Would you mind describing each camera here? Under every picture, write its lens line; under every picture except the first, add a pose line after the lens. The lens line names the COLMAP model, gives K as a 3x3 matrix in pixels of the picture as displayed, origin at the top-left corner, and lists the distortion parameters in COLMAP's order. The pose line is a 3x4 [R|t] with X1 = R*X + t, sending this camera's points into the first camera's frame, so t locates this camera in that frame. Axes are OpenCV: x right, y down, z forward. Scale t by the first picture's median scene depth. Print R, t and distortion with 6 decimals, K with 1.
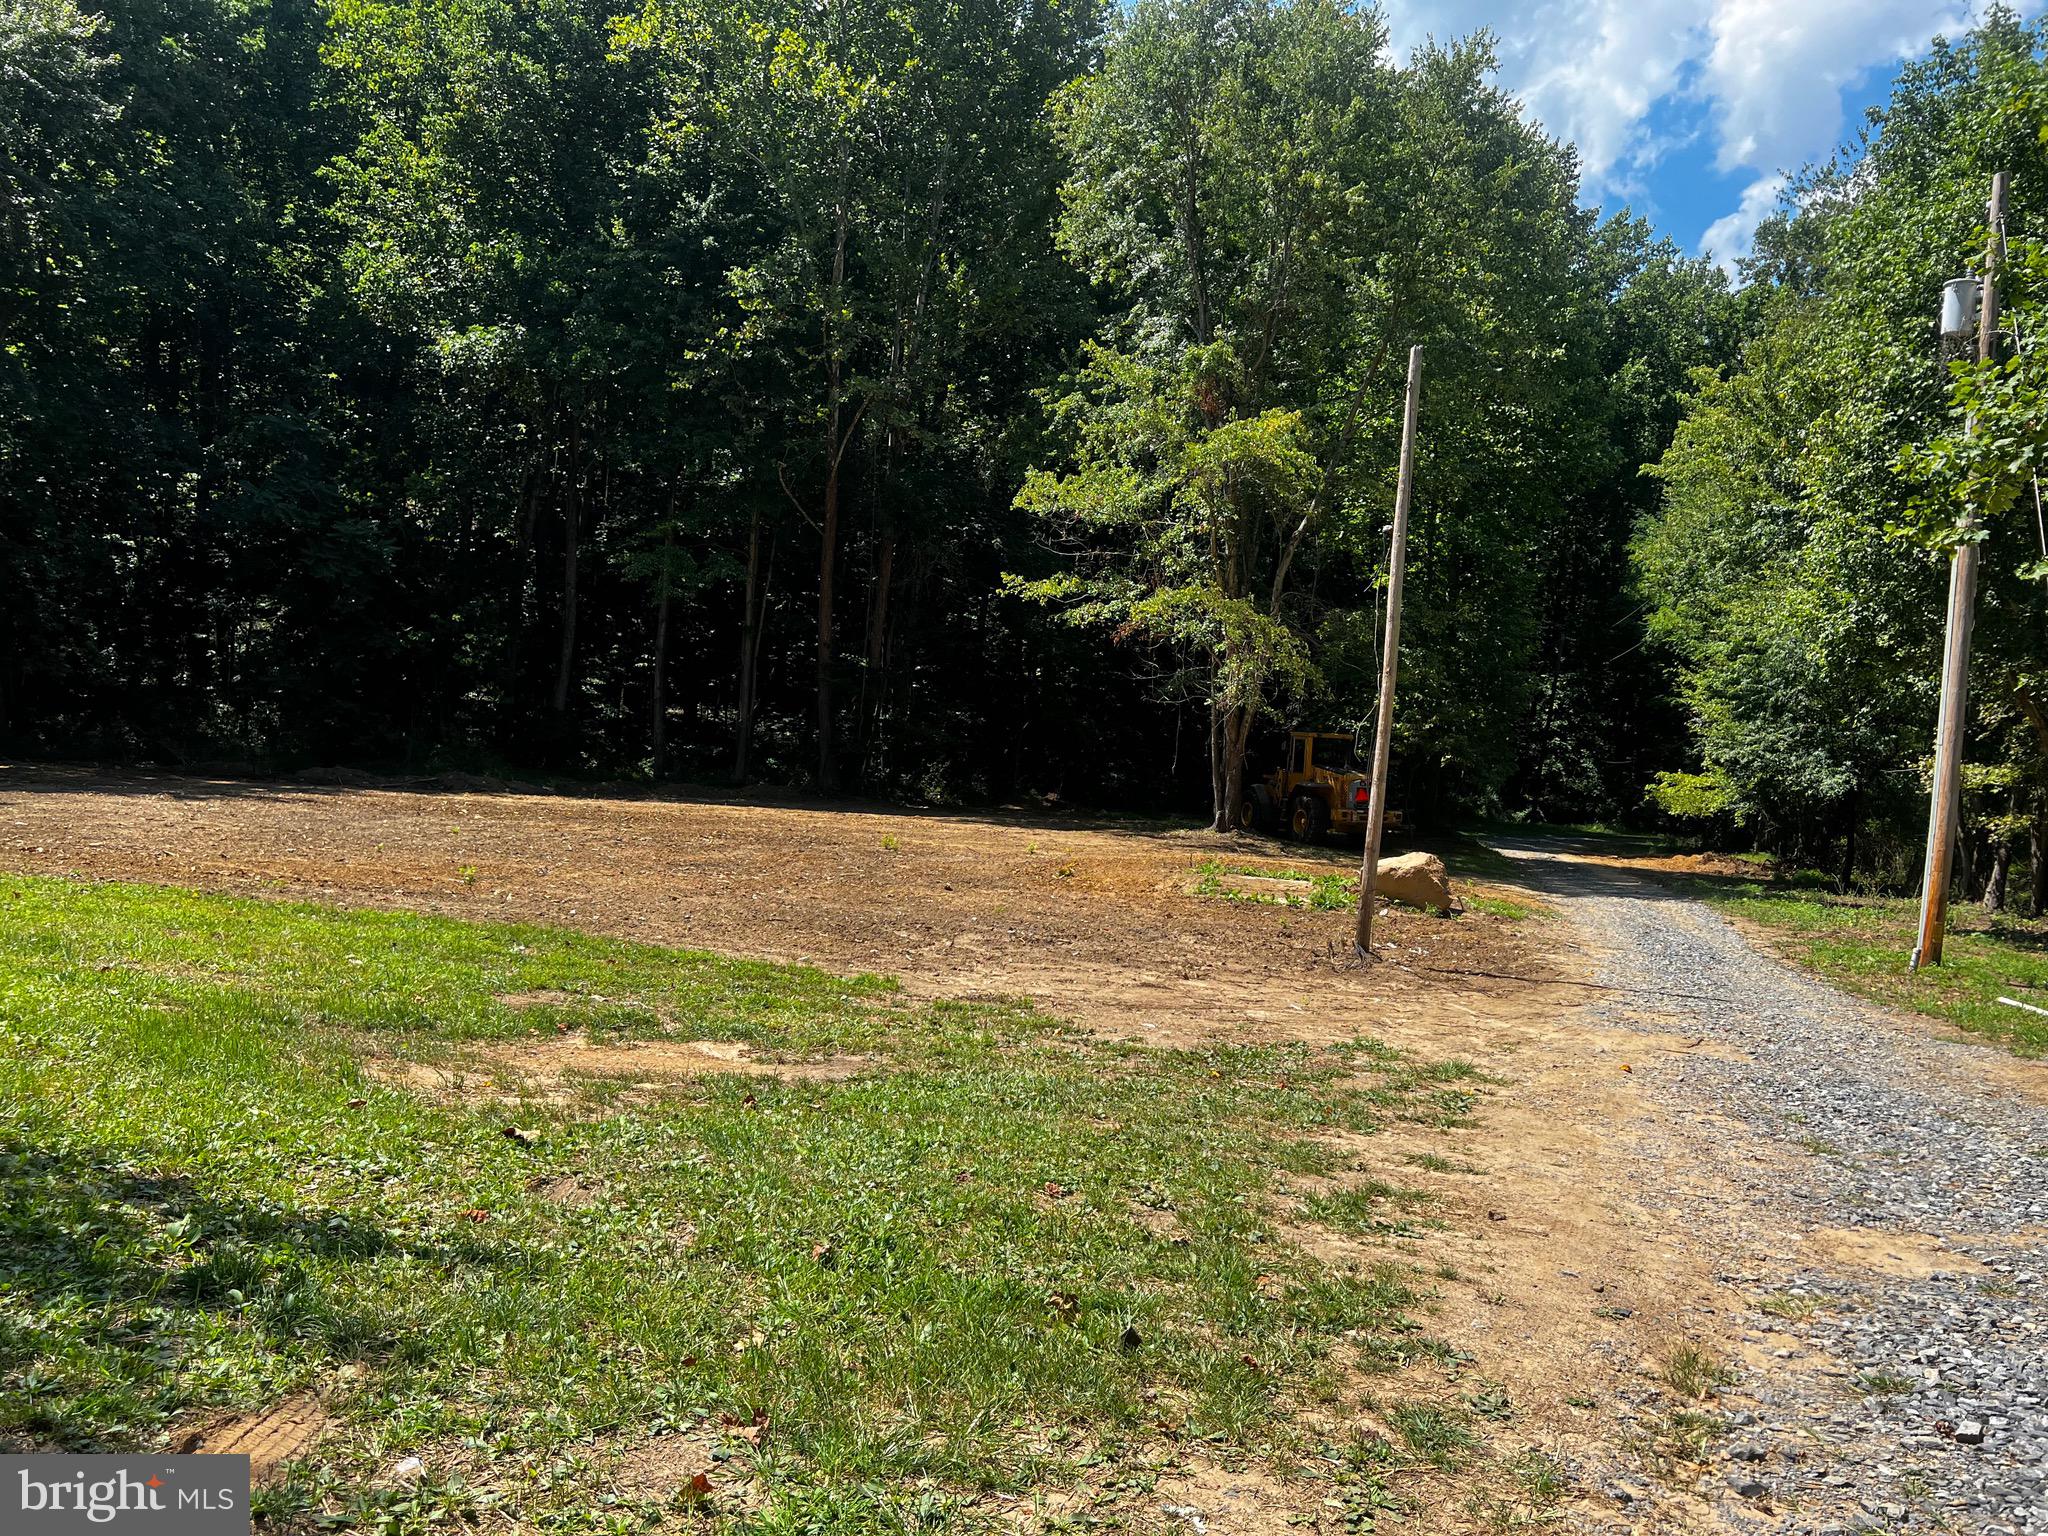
lens RADIAL K [[1552.3, 0, 1027.6], [0, 1552.3, 767.5], [0, 0, 1]] dist [0.011014, -0.048317]
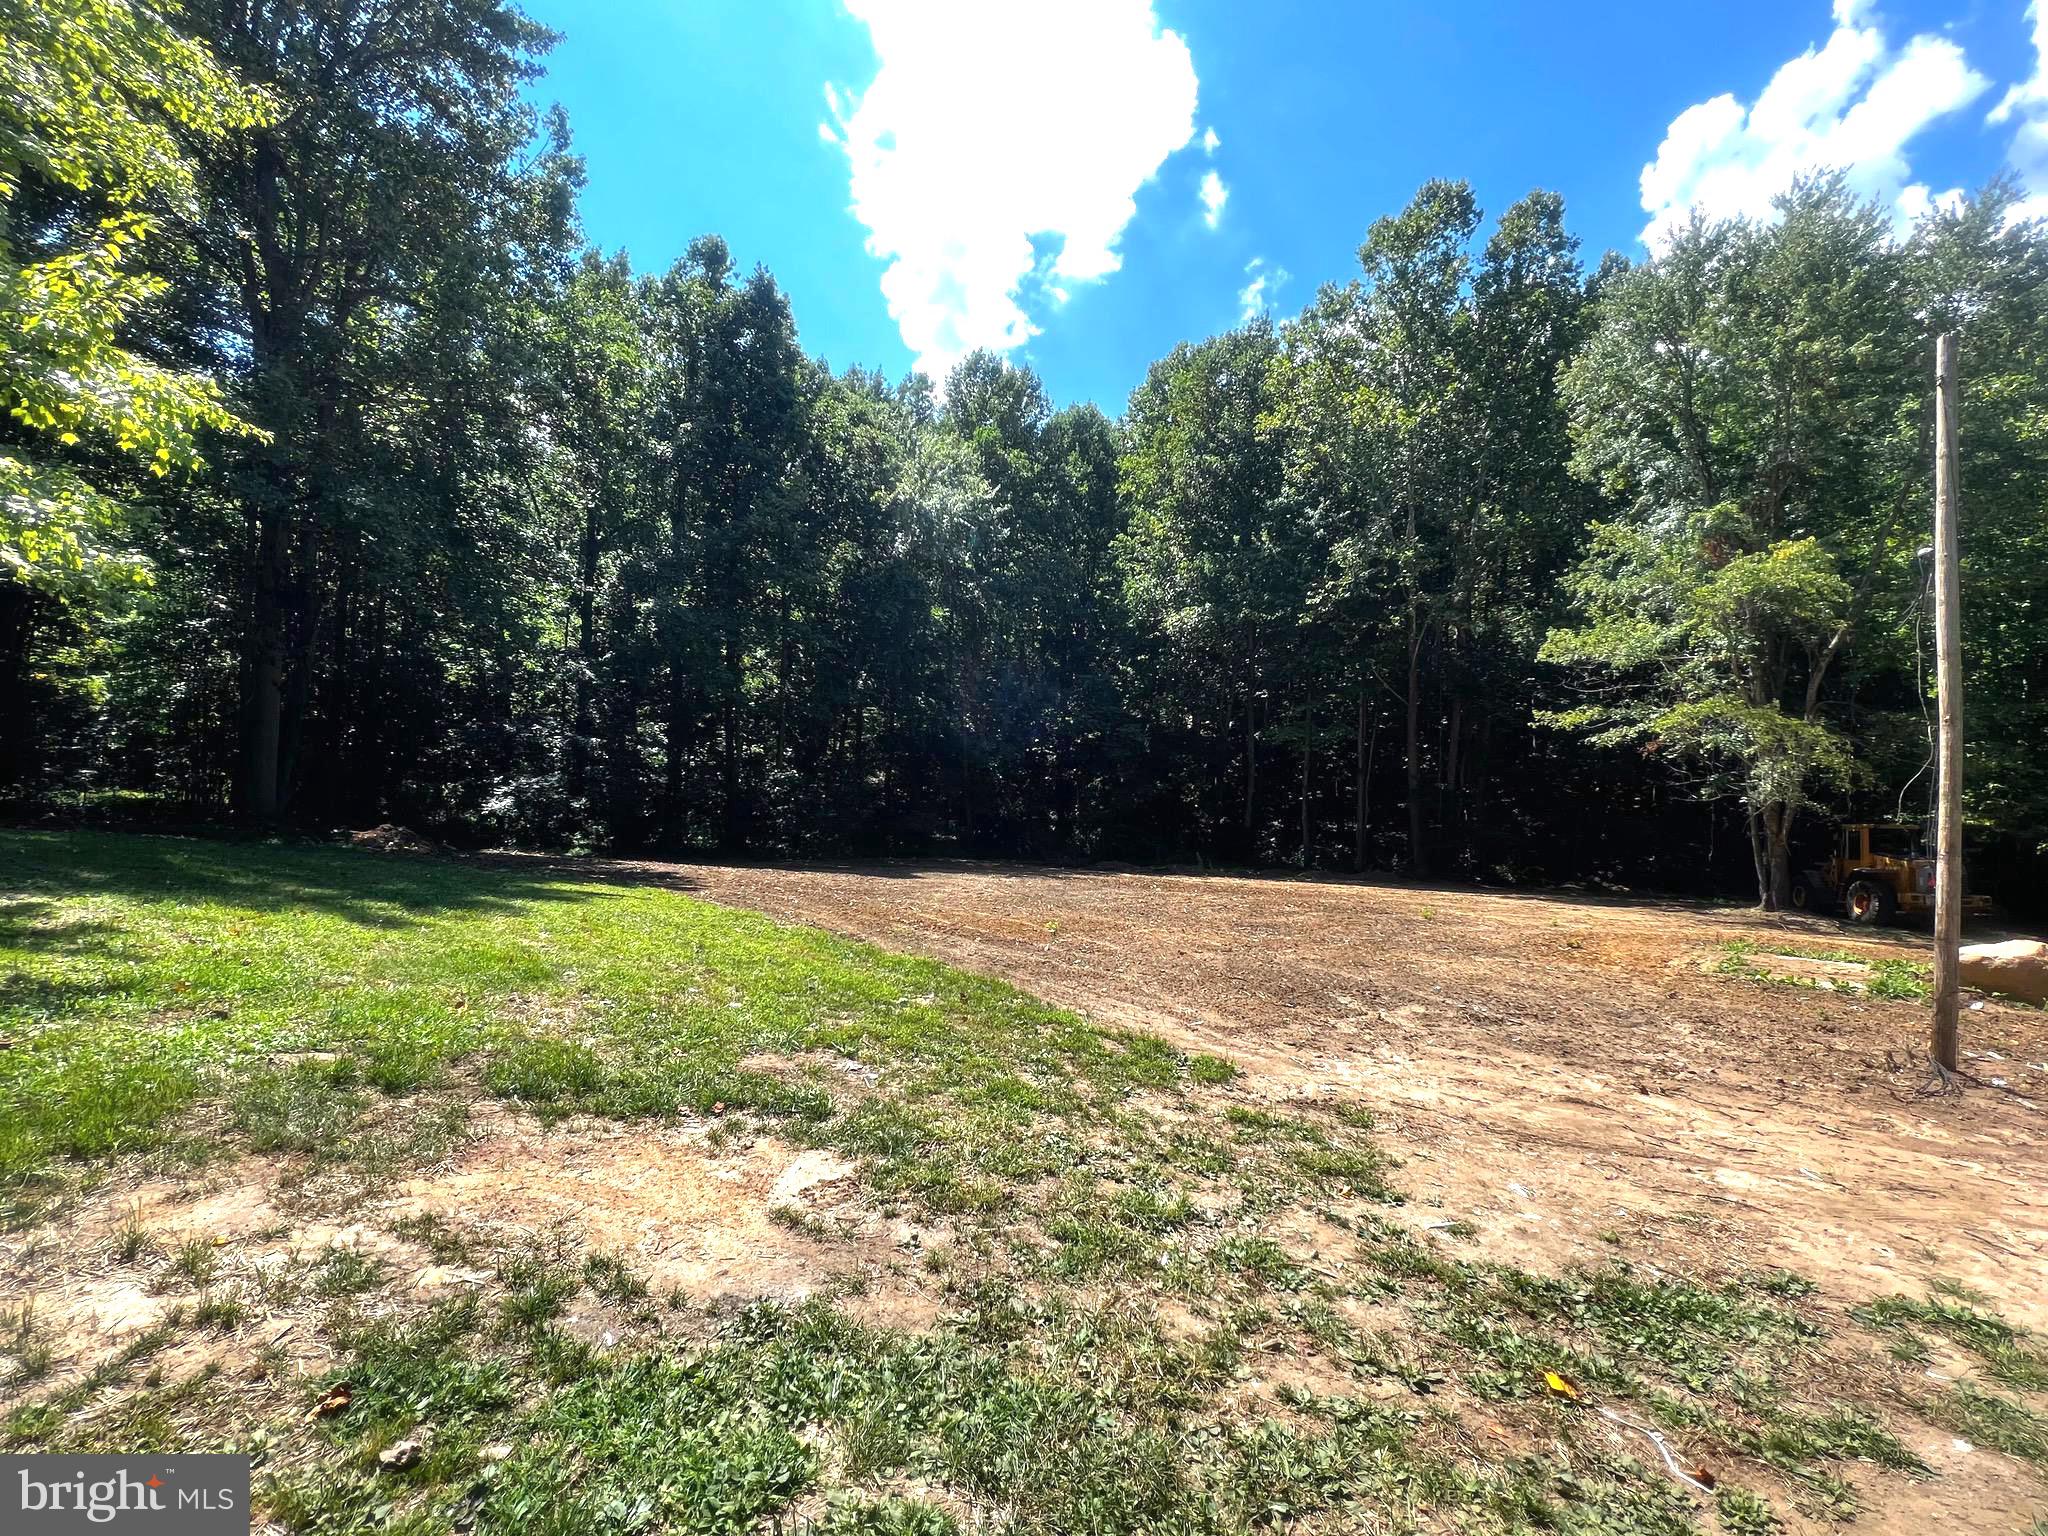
lens RADIAL K [[857.6, 0, 1023.7], [0, 857.6, 772.6], [0, 0, 1]] dist [-0.002857, -0.000303]
pose [[0.822052, -0.066911, -0.565467, 0.036687], [0.006698, 0.994139, -0.107899, 0.004285], [0.569373, 0.084911, 0.817682, 0.154327]]
